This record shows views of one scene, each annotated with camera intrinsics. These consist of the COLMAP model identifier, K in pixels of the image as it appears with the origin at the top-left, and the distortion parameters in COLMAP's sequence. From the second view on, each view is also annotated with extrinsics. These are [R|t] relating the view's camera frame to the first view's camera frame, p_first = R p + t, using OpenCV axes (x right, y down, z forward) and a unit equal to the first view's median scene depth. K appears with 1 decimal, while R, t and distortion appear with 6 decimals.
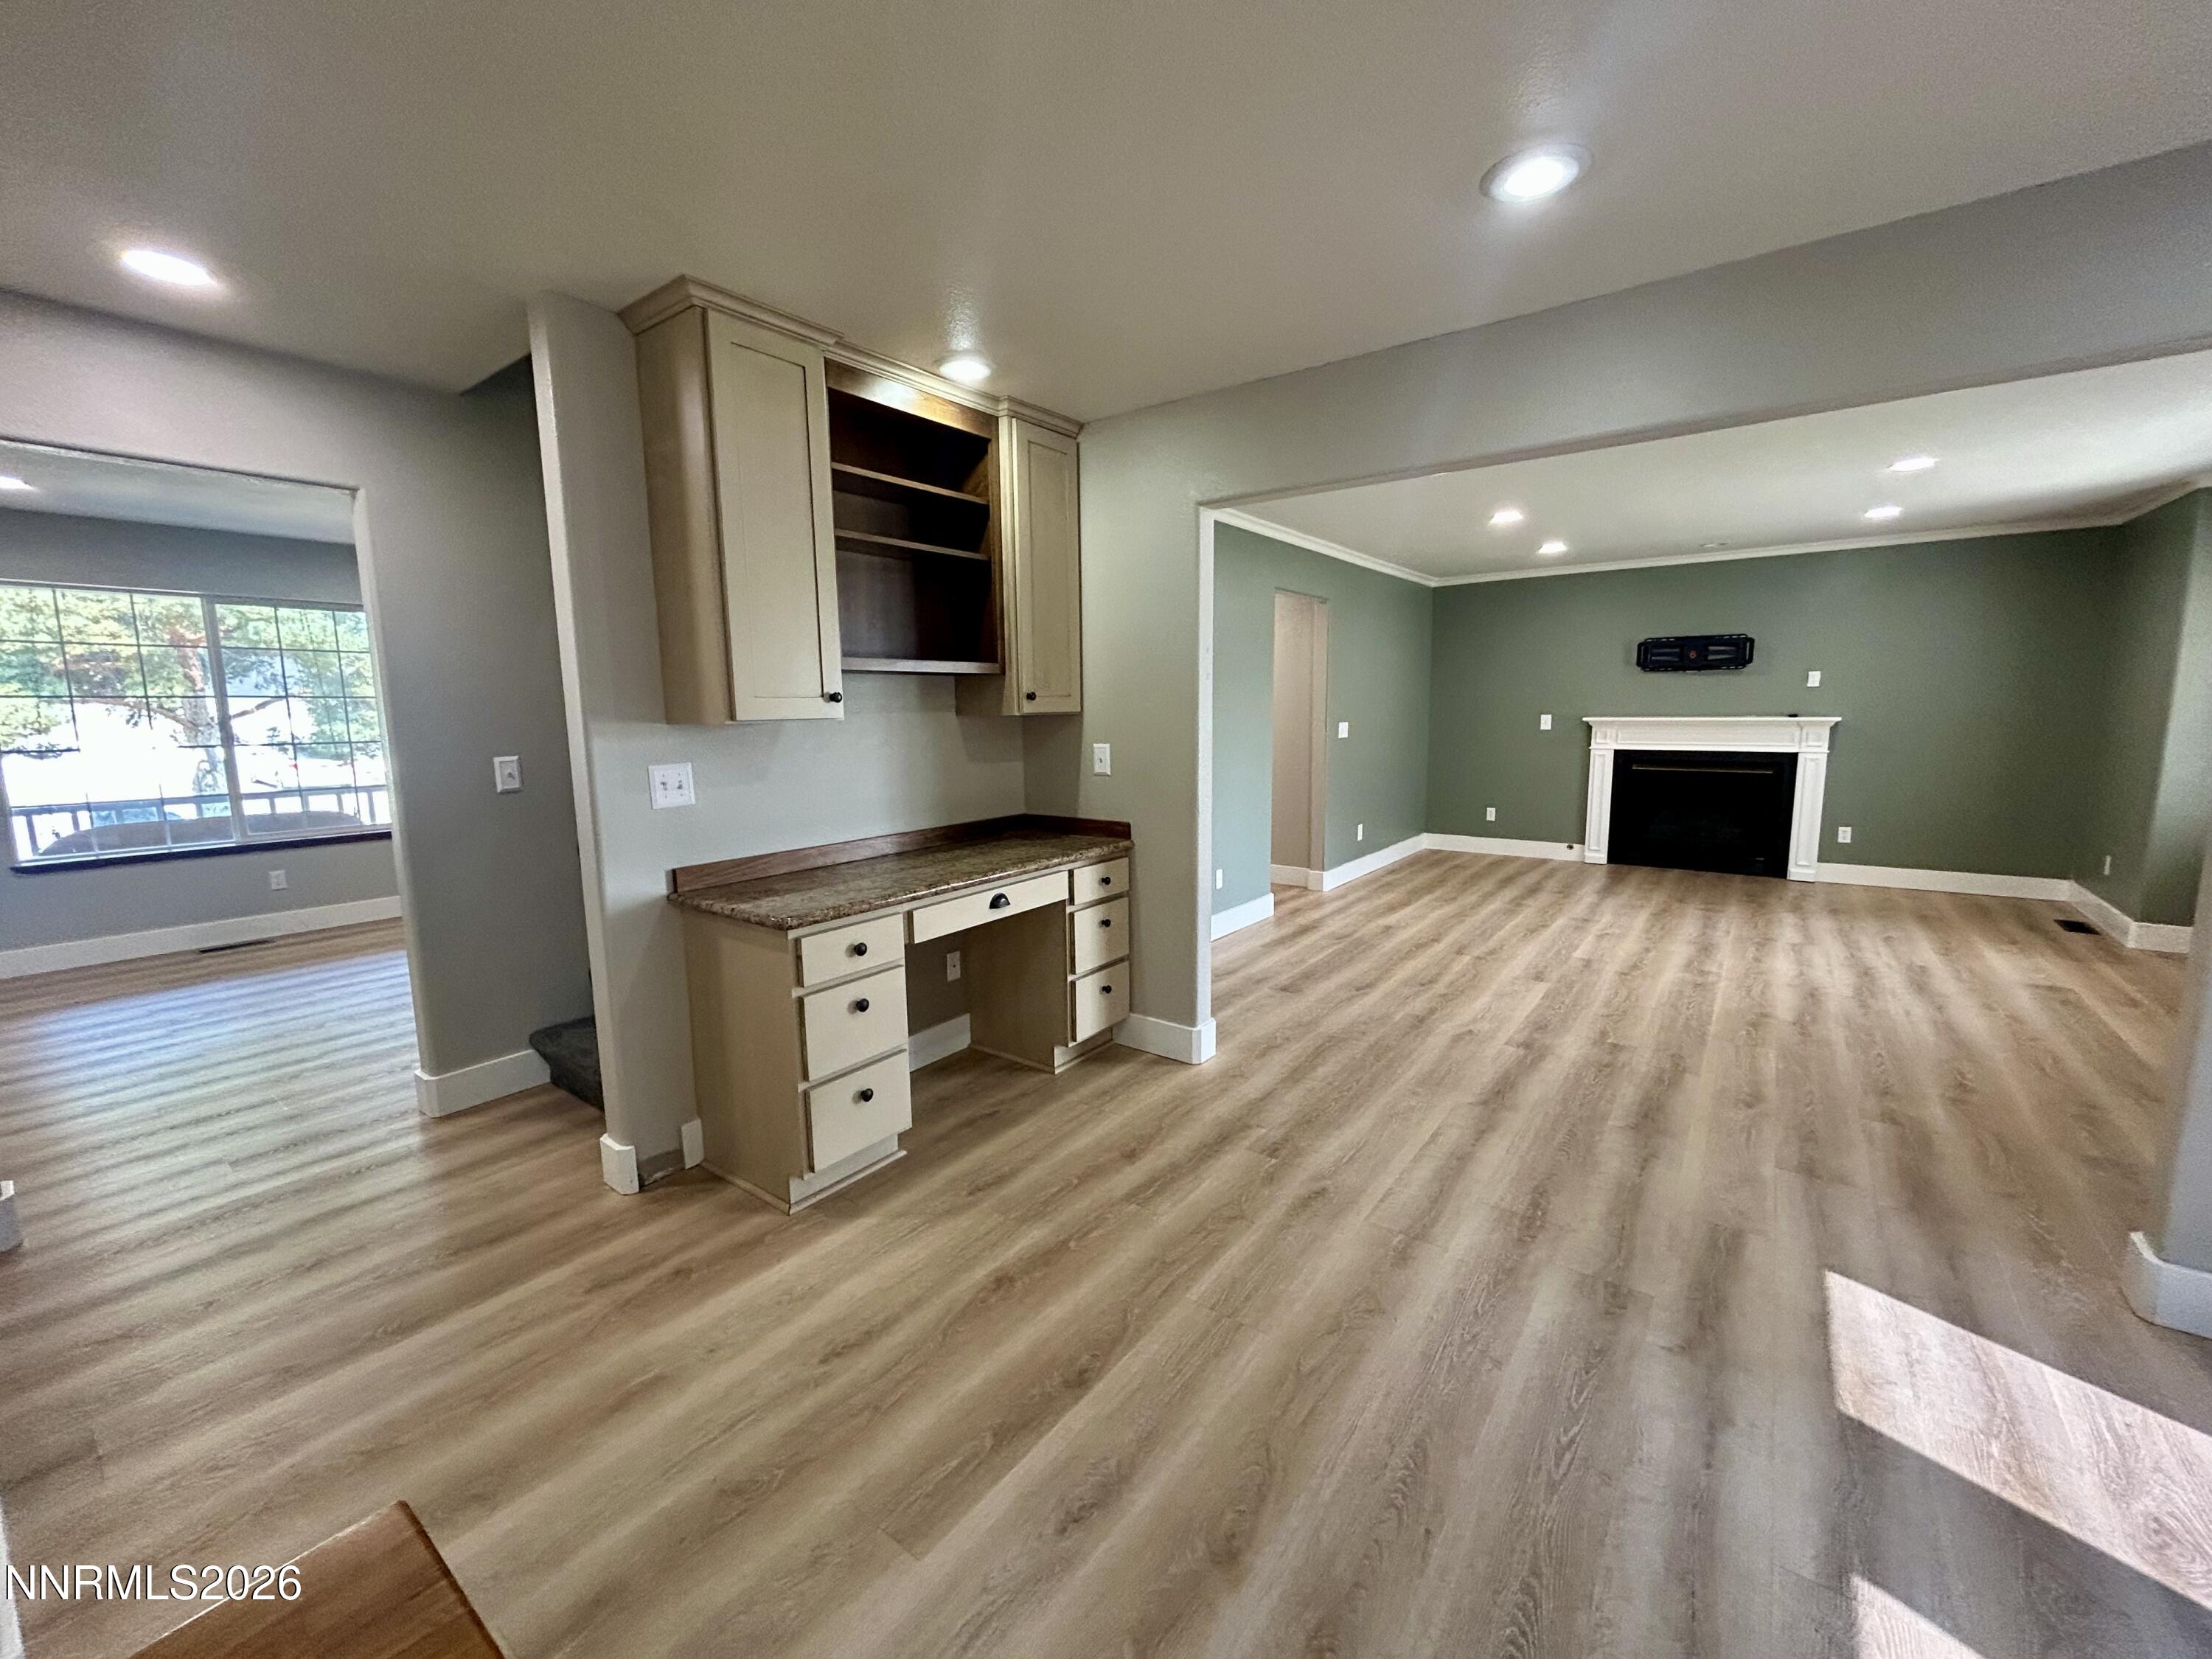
lens RADIAL K [[891.7, 0, 1110.8], [0, 891.7, 832.7], [0, 0, 1]] dist [-0.003593, 0.001089]
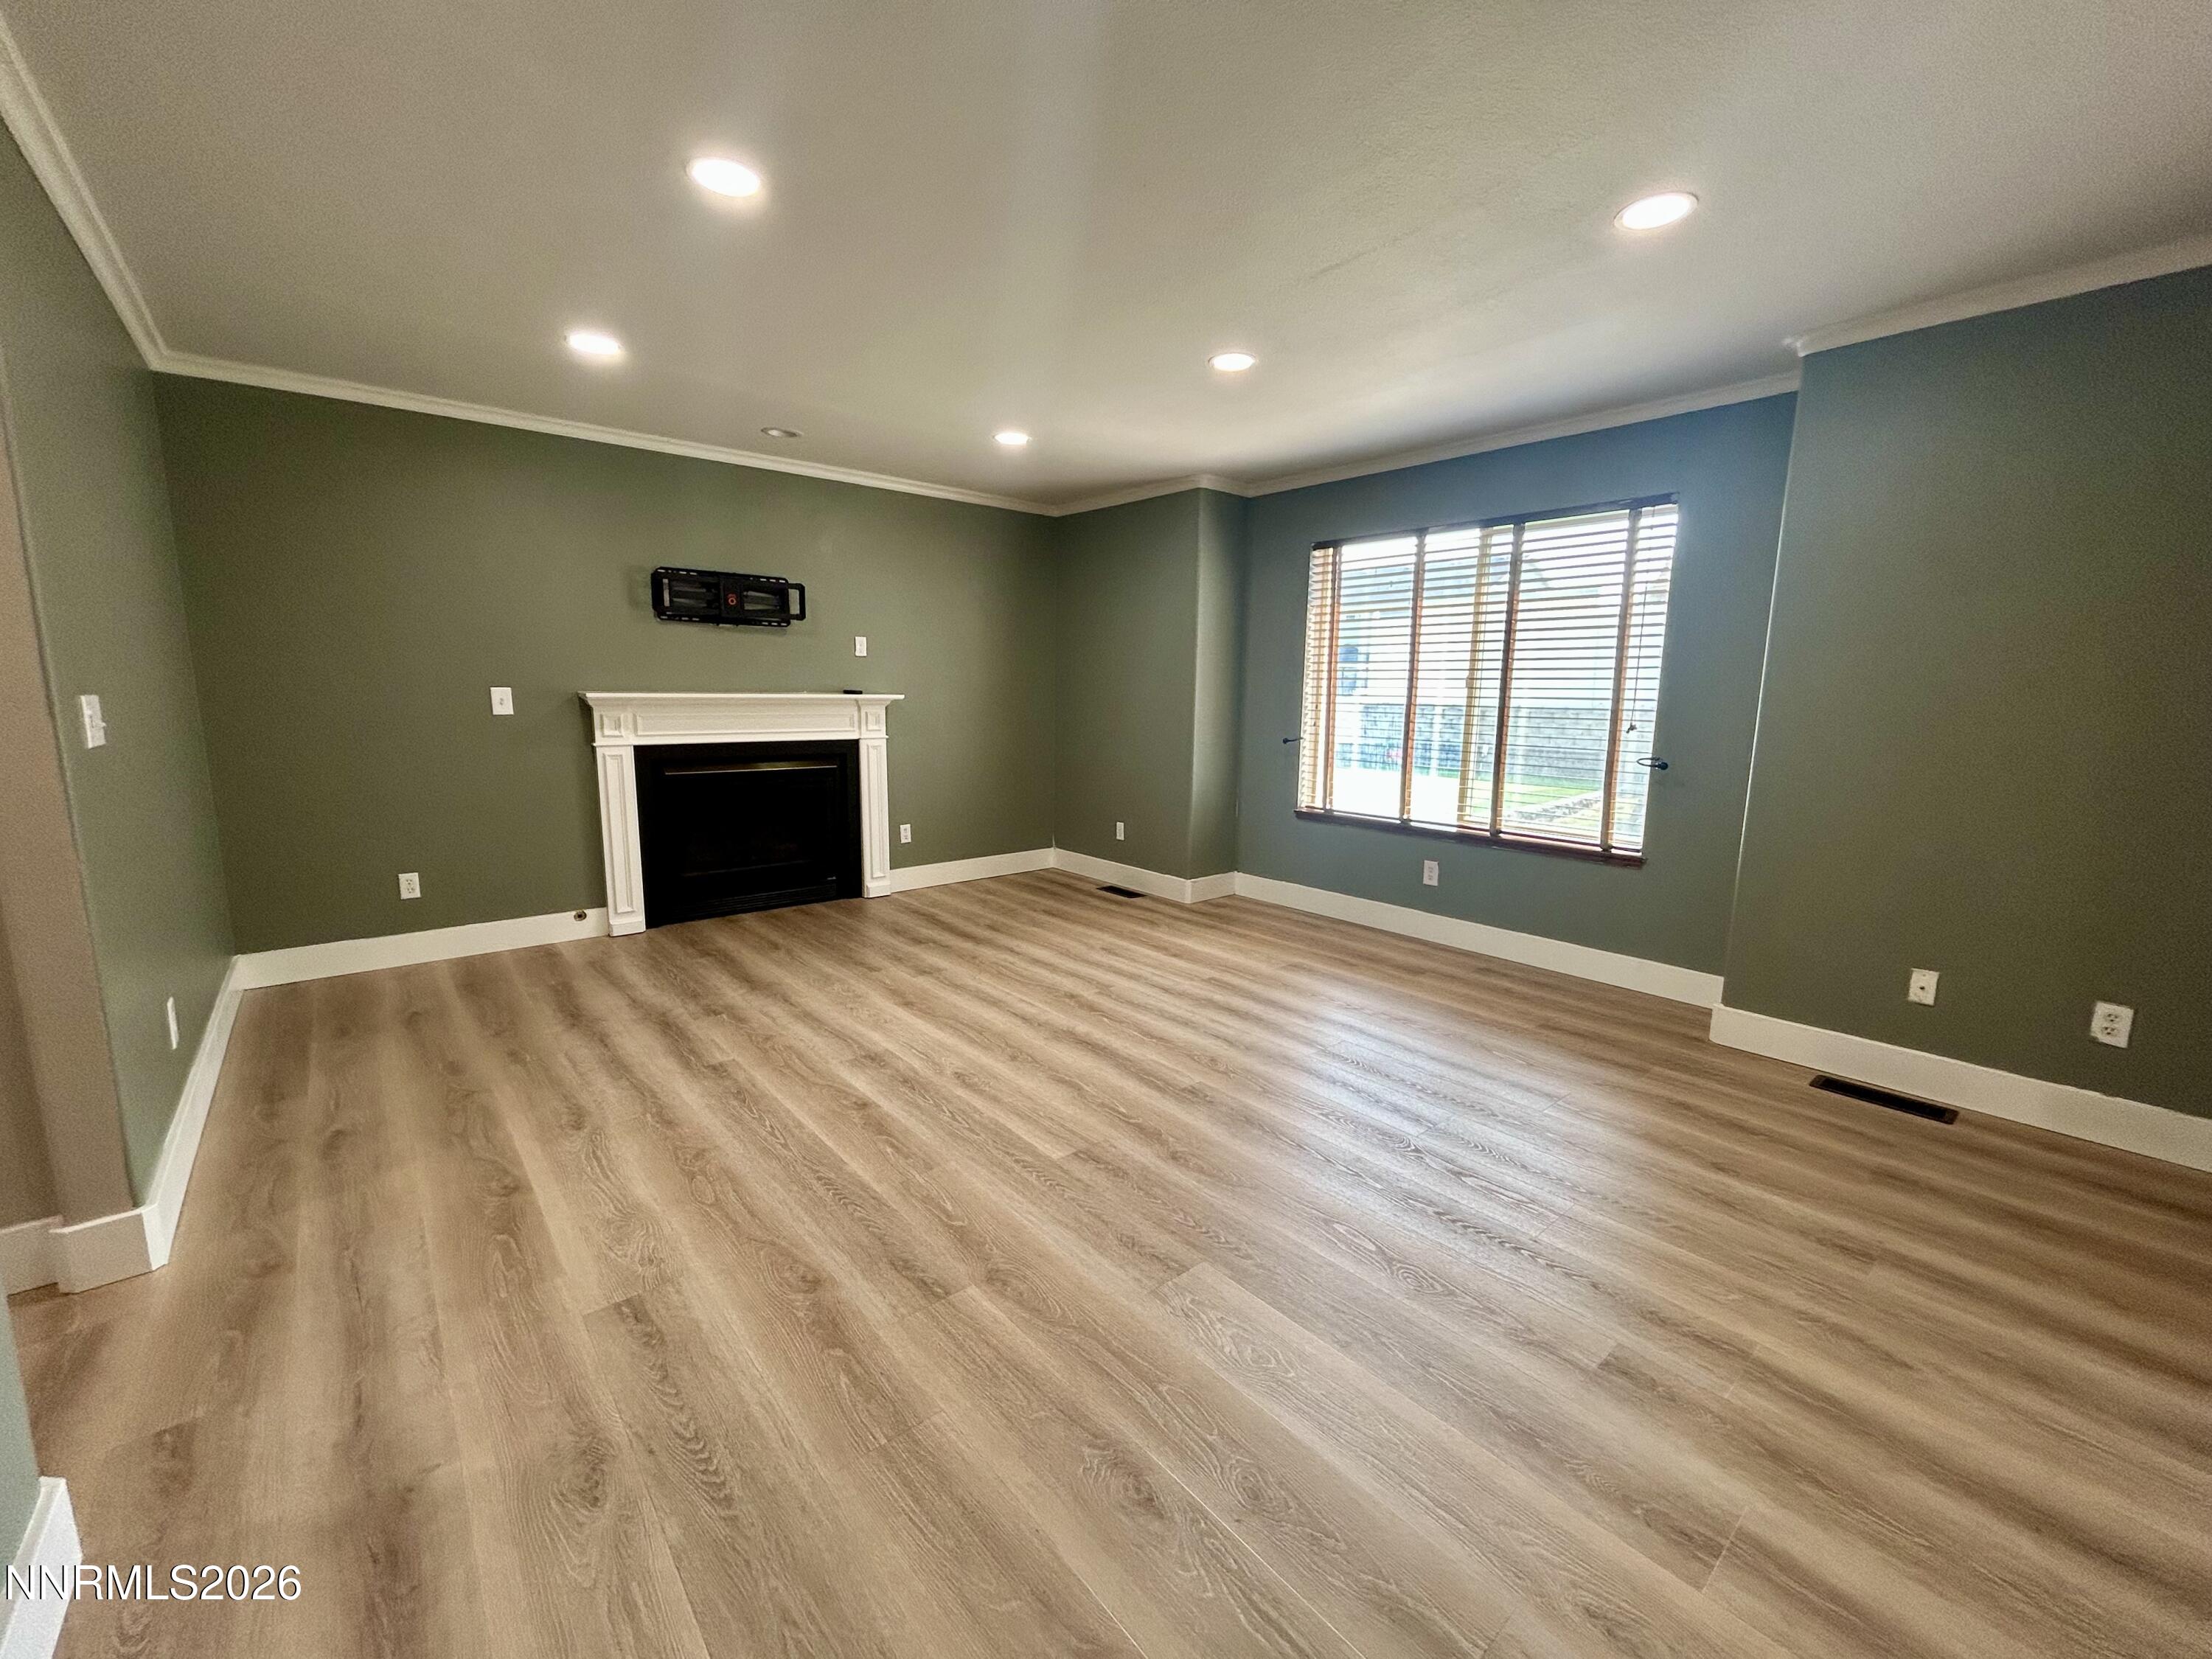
lens RADIAL K [[891.7, 0, 1099.1], [0, 891.7, 827.5], [0, 0, 1]] dist [-0.003593, 0.001089]
pose [[0.228930, -0.133683, 0.964220, 0.075005], [0.123915, 0.986469, 0.107348, -0.114337], [-0.965524, 0.094906, 0.242398, 0.983208]]
